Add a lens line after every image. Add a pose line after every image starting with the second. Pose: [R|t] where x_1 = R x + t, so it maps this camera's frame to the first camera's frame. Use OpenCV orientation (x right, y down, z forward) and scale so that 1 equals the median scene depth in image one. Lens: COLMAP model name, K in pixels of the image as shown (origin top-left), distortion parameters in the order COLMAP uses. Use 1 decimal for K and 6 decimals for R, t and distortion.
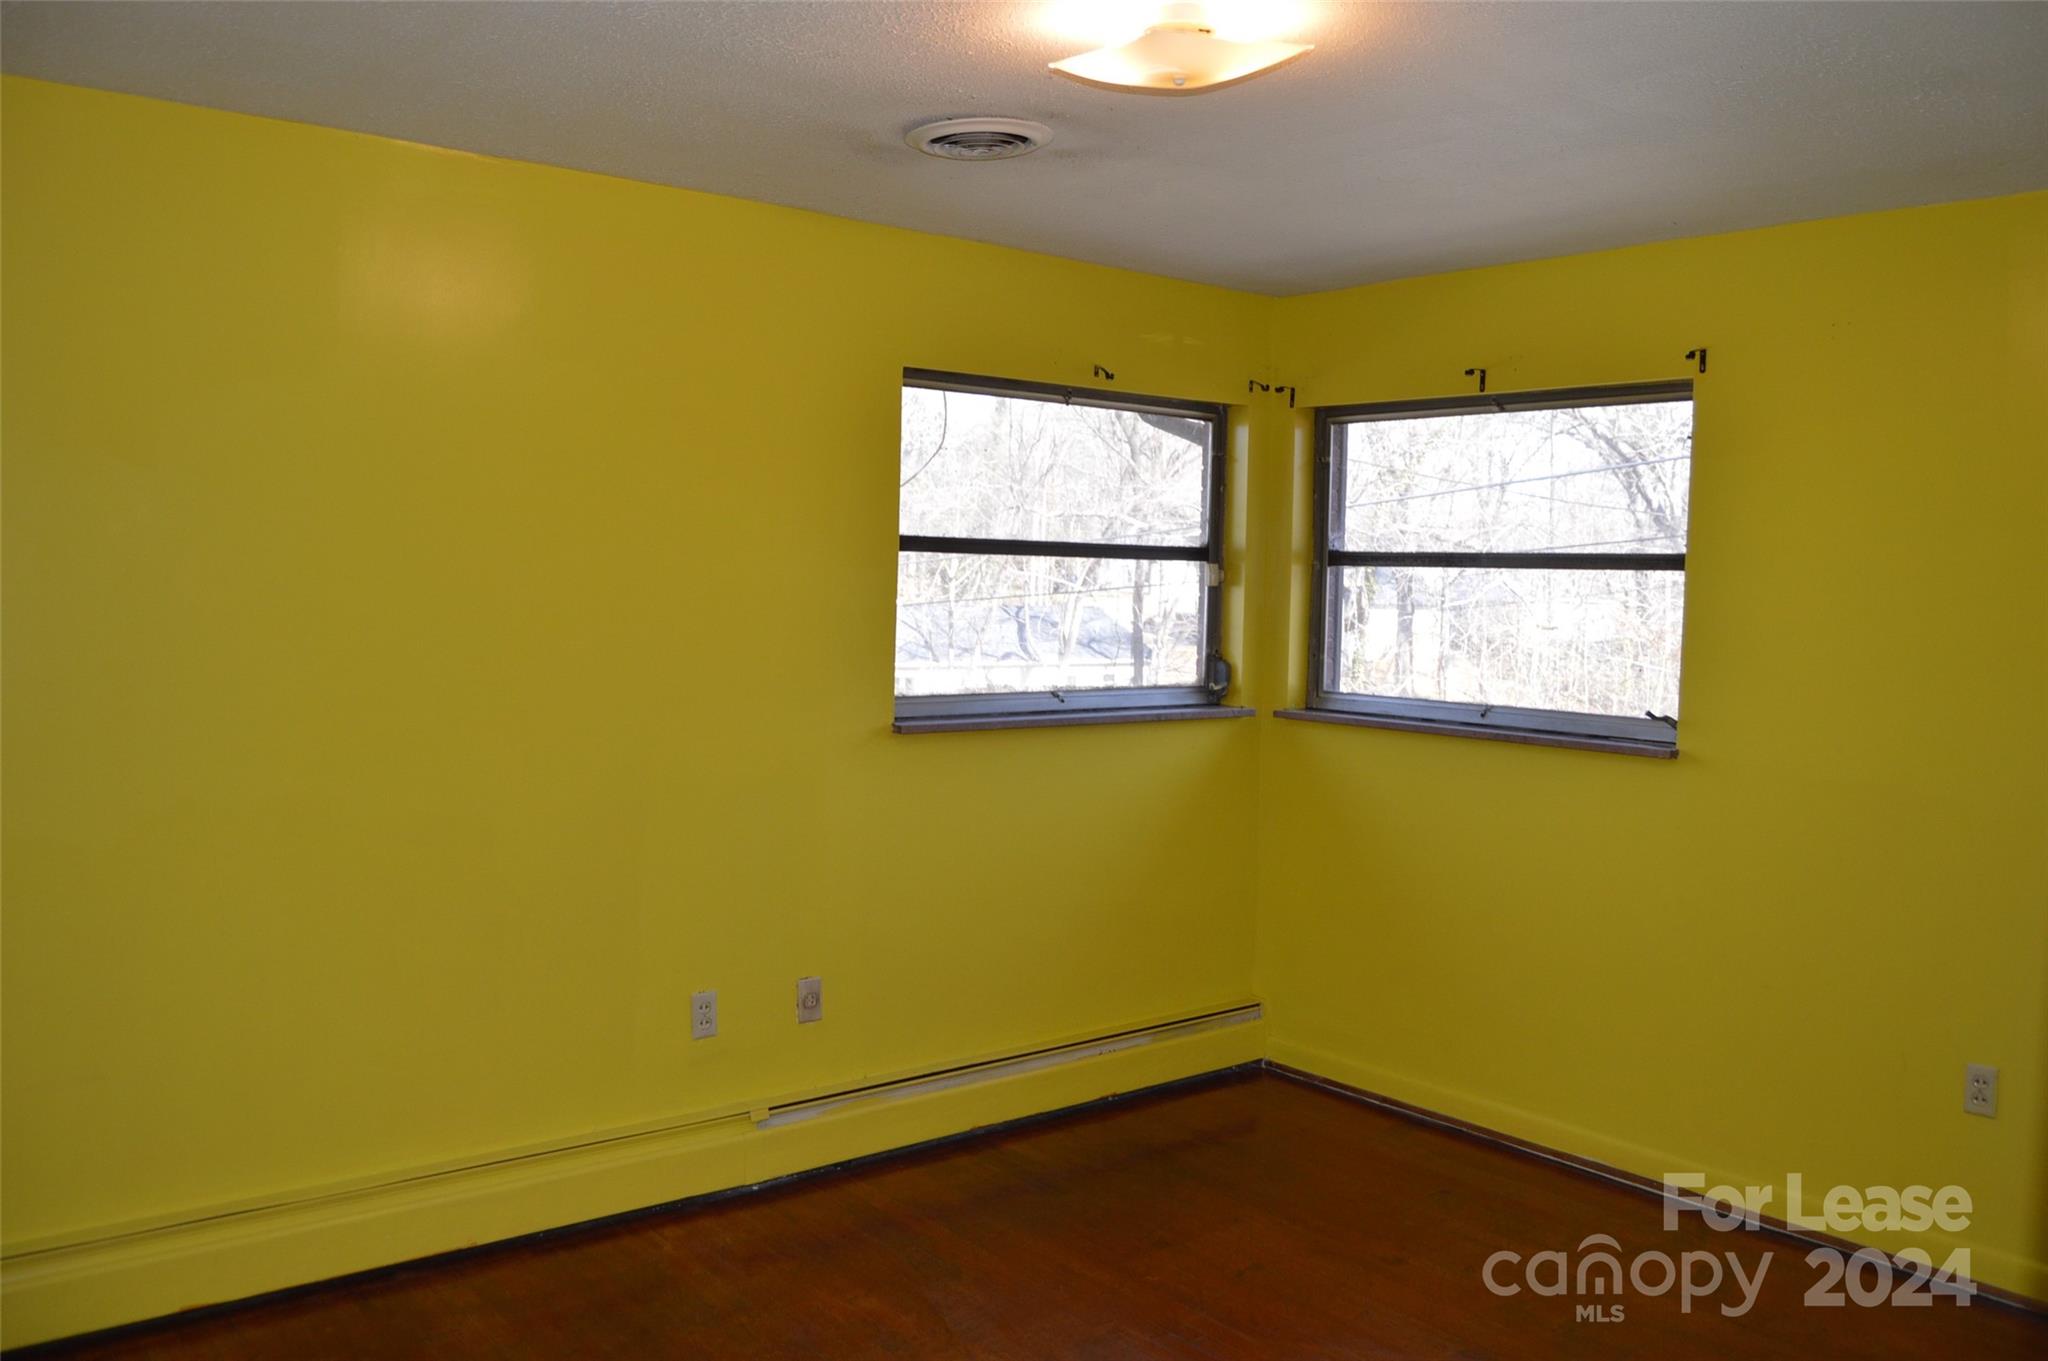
lens RADIAL K [[1674.3, 0, 1024.0], [0, 1674.3, 680.5], [0, 0, 1]] dist [-0.027187, -0.000081]
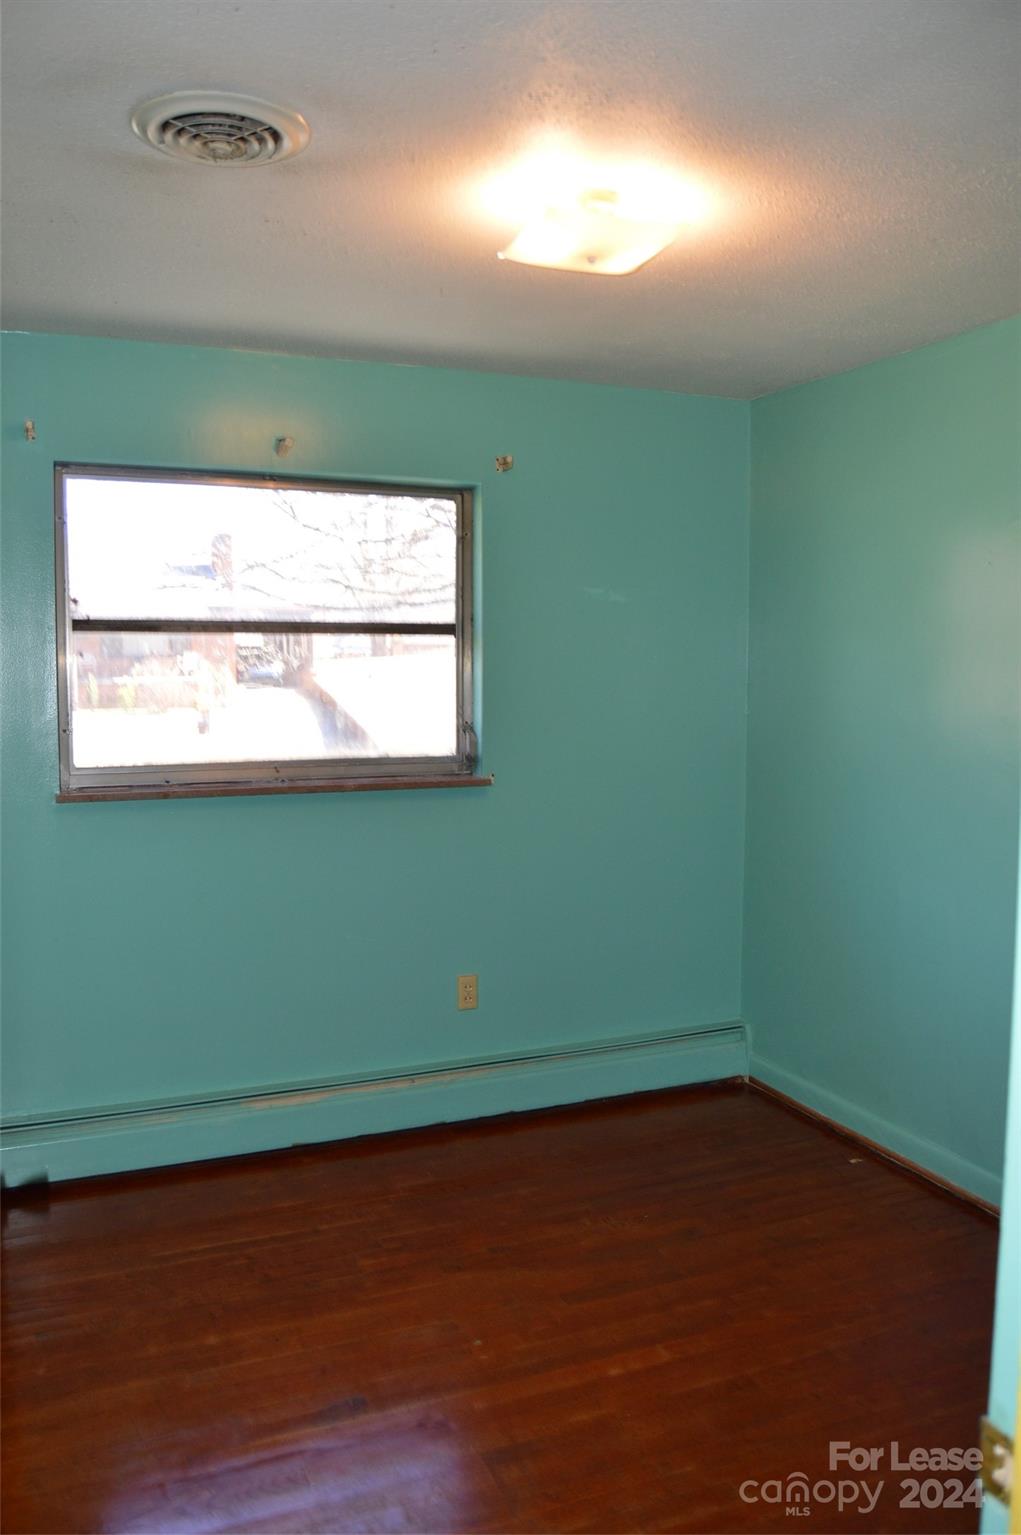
lens RADIAL K [[1254.9, 0, 445.5], [0, 1254.9, 775.8], [0, 0, 1]] dist [-0.027187, -0.000081]
pose [[0.963984, 0.010132, -0.265768, 0.340441], [-0.001230, 0.999433, 0.033638, -0.011432], [0.265958, -0.032100, 0.963450, 0.260696]]
